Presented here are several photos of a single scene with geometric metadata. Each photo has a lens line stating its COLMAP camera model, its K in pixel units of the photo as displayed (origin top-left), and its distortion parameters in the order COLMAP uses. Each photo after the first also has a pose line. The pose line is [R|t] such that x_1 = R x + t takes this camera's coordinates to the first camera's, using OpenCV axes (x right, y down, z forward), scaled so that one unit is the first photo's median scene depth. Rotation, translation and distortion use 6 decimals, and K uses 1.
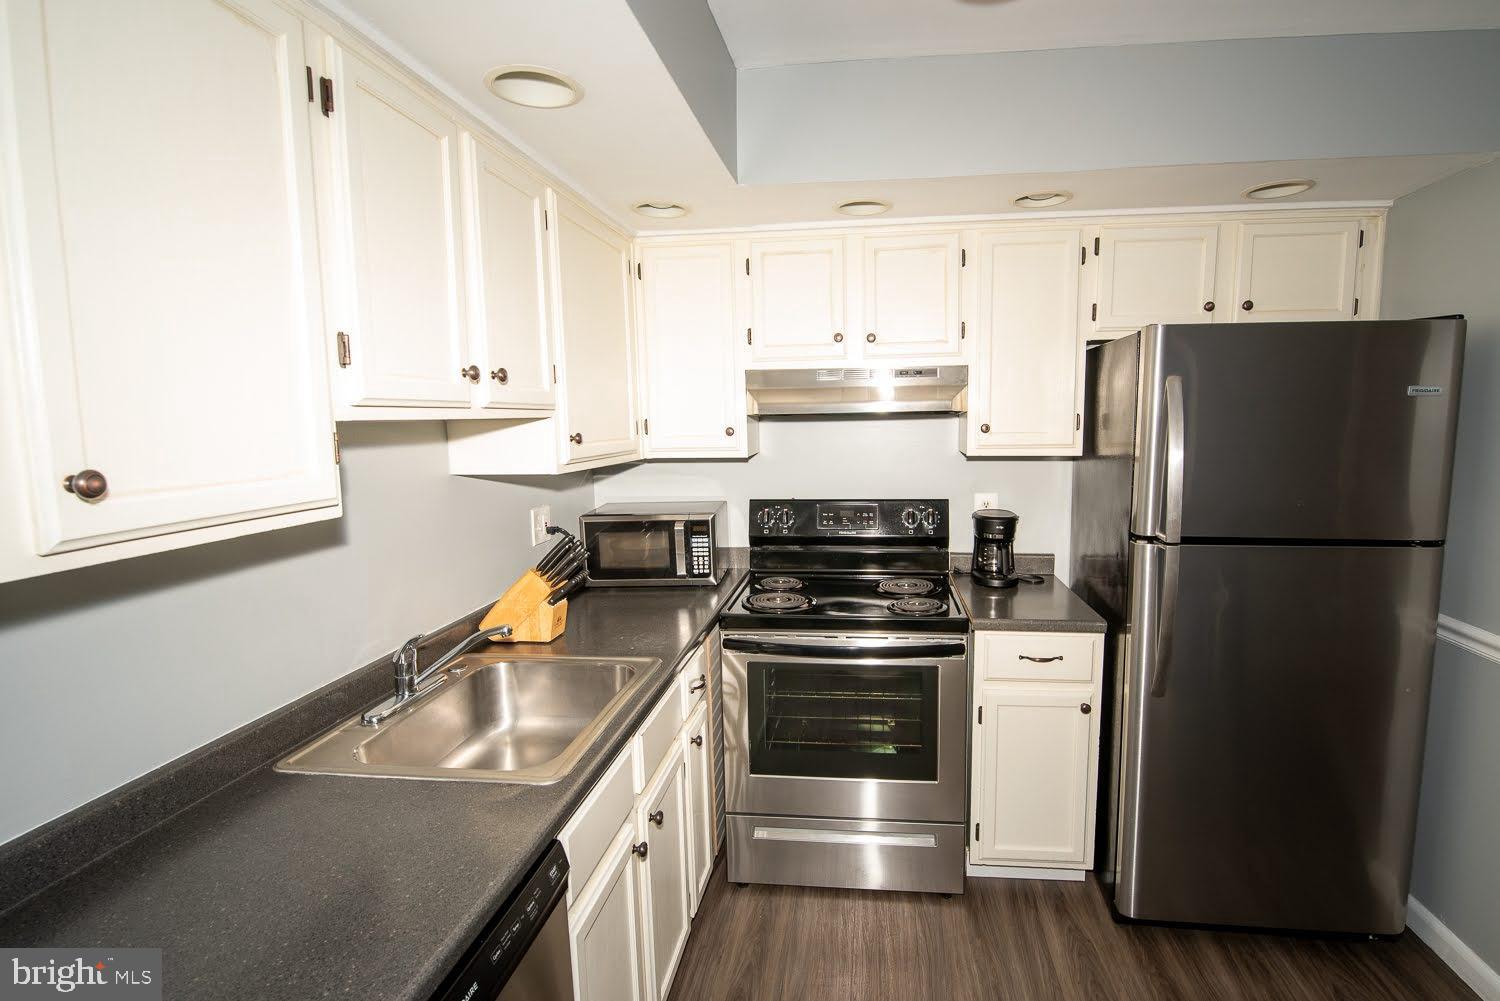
lens RADIAL K [[711.9, 0, 750.7], [0, 711.9, 492.3], [0, 0, 1]] dist [-0.000038, -0.000055]
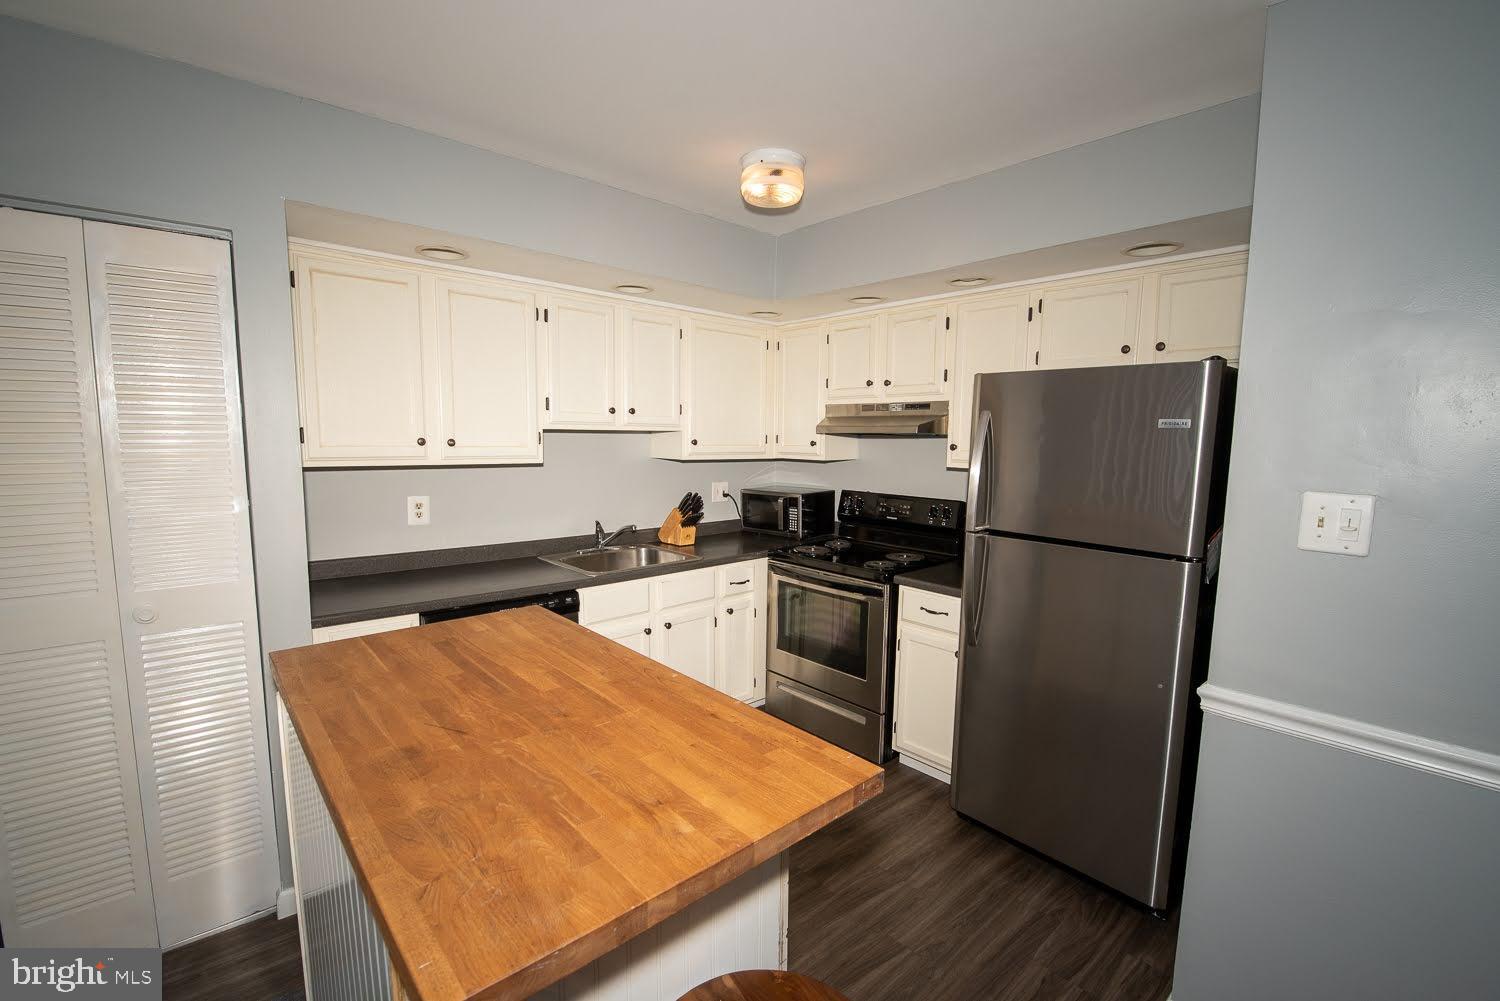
lens RADIAL K [[650.2, 0, 750.0], [0, 650.2, 500.5], [0, 0, 1]] dist [-0.000318, -0.000040]
pose [[0.742340, 0.092149, -0.663657, 0.922215], [-0.097966, 0.994780, 0.028545, 0.014976], [0.662823, 0.043826, 0.747493, -0.190878]]
